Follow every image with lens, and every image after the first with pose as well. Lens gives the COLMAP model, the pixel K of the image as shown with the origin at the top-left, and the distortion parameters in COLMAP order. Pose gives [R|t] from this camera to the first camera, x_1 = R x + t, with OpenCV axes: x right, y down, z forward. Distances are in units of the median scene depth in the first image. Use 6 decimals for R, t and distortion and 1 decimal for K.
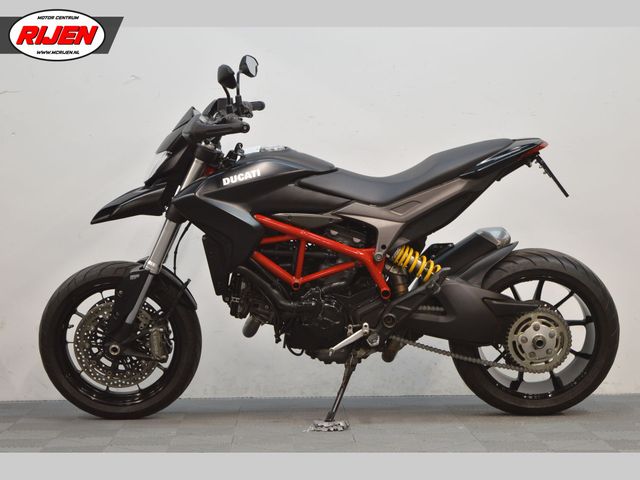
lens RADIAL K [[1530.5, 0, 320.0], [0, 1530.5, 240.0], [0, 0, 1]] dist [0.004556, 0.003750]
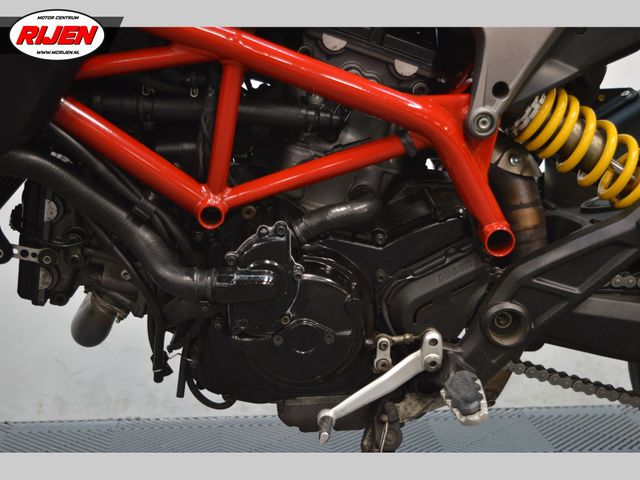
lens RADIAL K [[955.0, 0, 320.0], [0, 955.0, 240.0], [0, 0, 1]] dist [-0.031231, -0.111318]
pose [[0.998342, -0.001370, 0.057548, -0.004819], [-0.005443, 0.992992, 0.118053, 0.011981], [-0.057307, -0.118170, 0.991338, 0.806040]]
